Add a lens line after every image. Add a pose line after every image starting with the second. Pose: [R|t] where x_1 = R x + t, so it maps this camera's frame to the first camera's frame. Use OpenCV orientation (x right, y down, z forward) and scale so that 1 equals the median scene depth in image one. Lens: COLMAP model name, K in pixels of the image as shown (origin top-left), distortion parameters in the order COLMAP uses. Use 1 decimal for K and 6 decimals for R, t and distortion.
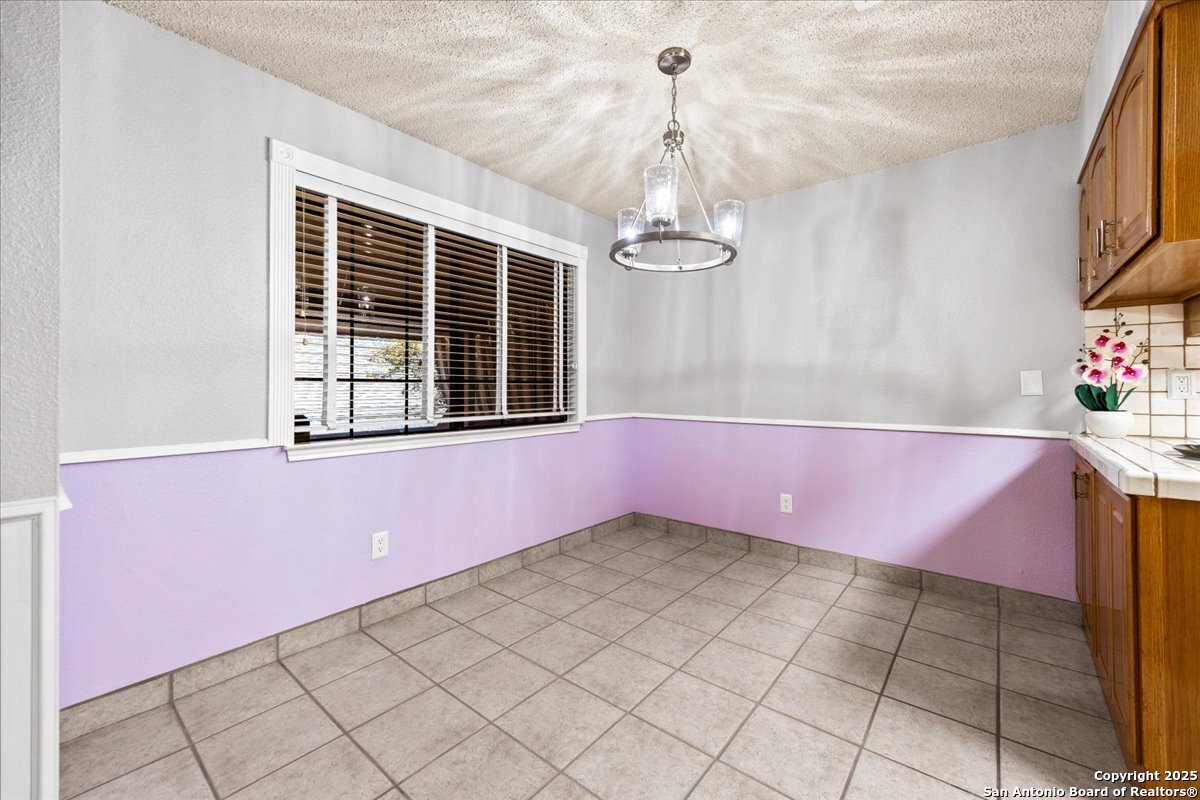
lens RADIAL K [[476.1, 0, 603.4], [0, 476.1, 391.3], [0, 0, 1]] dist [0.003126, 0.000165]
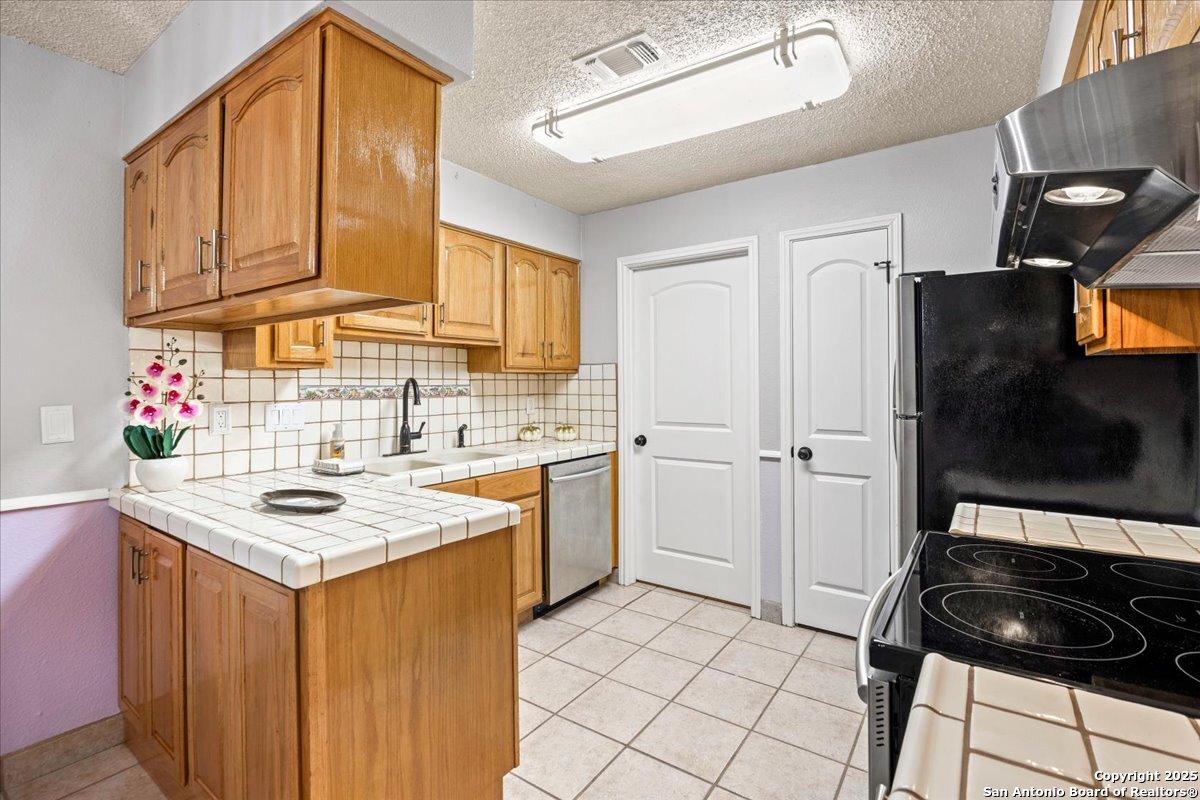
lens RADIAL K [[549.0, 0, 603.5], [0, 549.0, 379.2], [0, 0, 1]] dist [-0.001517, -0.000337]
pose [[-0.078387, 0.007917, 0.996892, 0.075335], [0.008691, 0.999936, -0.007258, -0.076487], [-0.996885, 0.008095, -0.078451, 0.327589]]
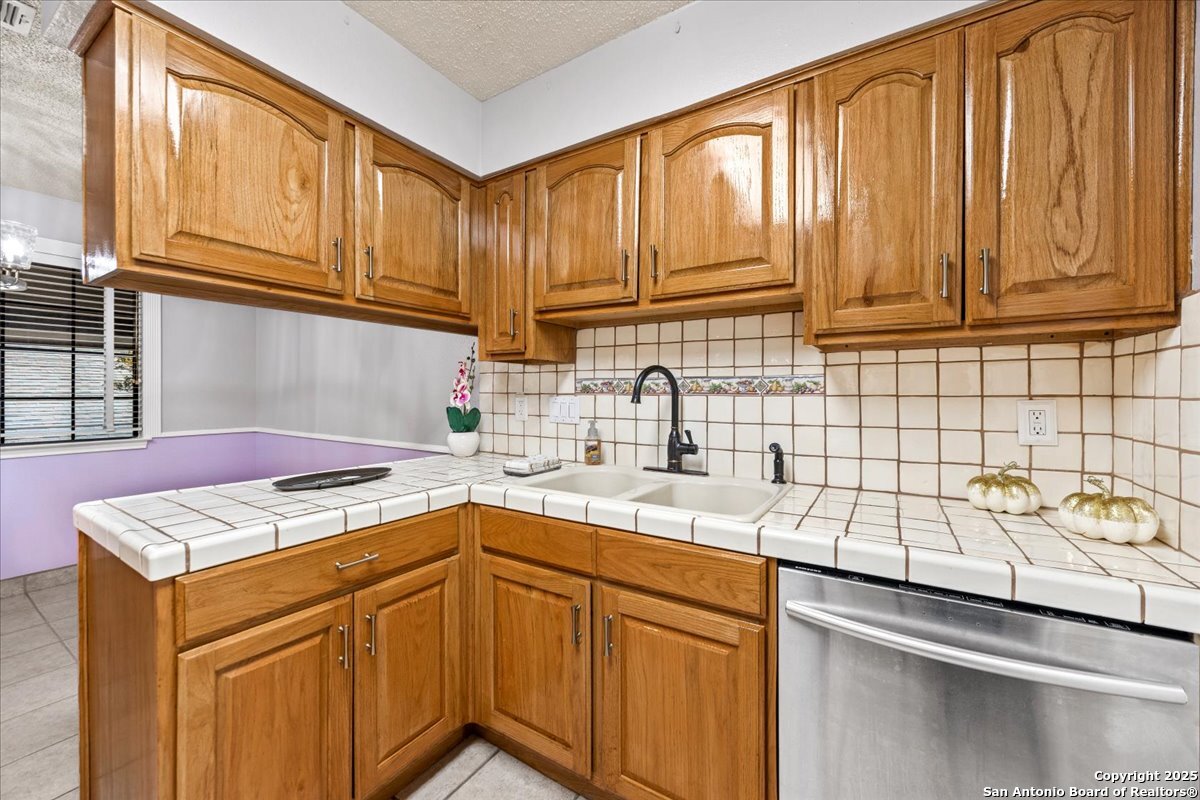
lens RADIAL K [[461.0, 0, 600.8], [0, 461.0, 395.1], [0, 0, 1]] dist [-0.002050, -0.000135]
pose [[0.992046, 0.002065, 0.125860, 1.224324], [-0.002047, 0.999998, -0.000277, -0.042541], [-0.125861, 0.000017, 0.992048, -0.081670]]
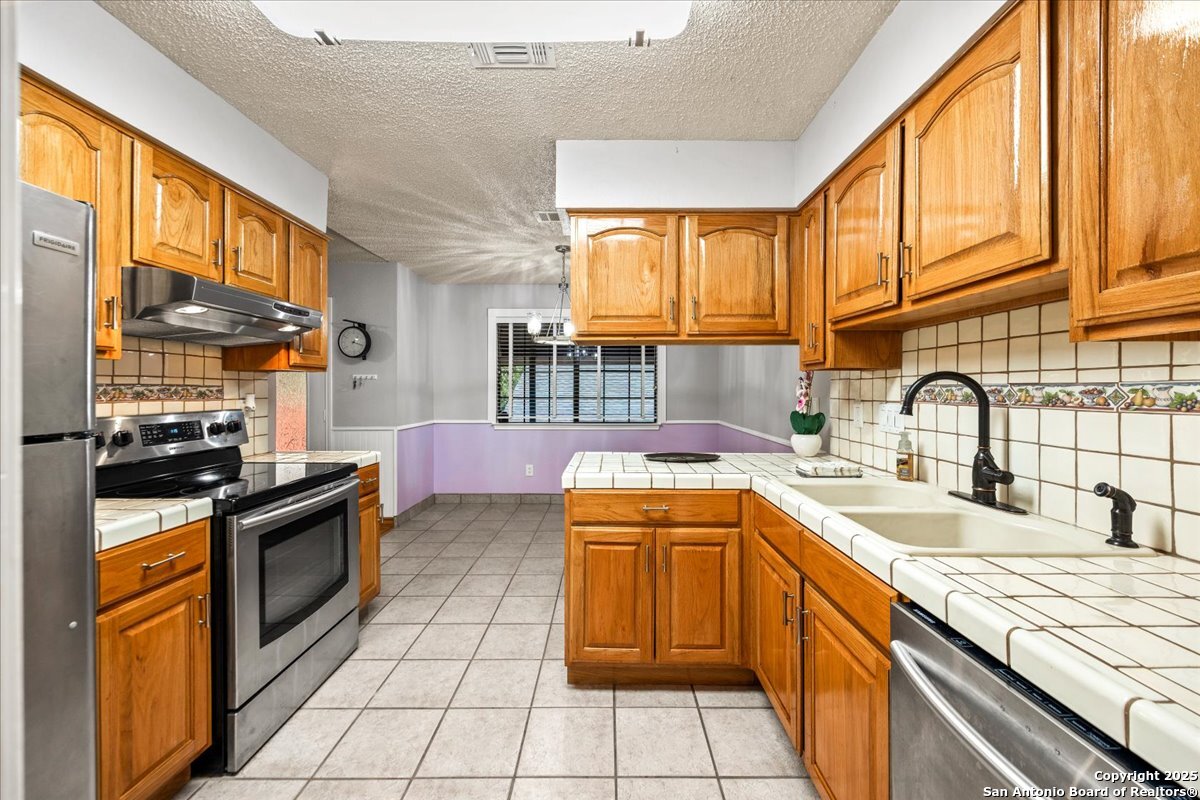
lens RADIAL K [[461.6, 0, 604.2], [0, 461.6, 392.6], [0, 0, 1]] dist [0.000826, 0.000107]
pose [[0.625812, 0.004211, -0.779963, 1.628691], [-0.004863, 0.999987, 0.001497, -0.061531], [0.779959, 0.002856, 0.625824, -0.118948]]
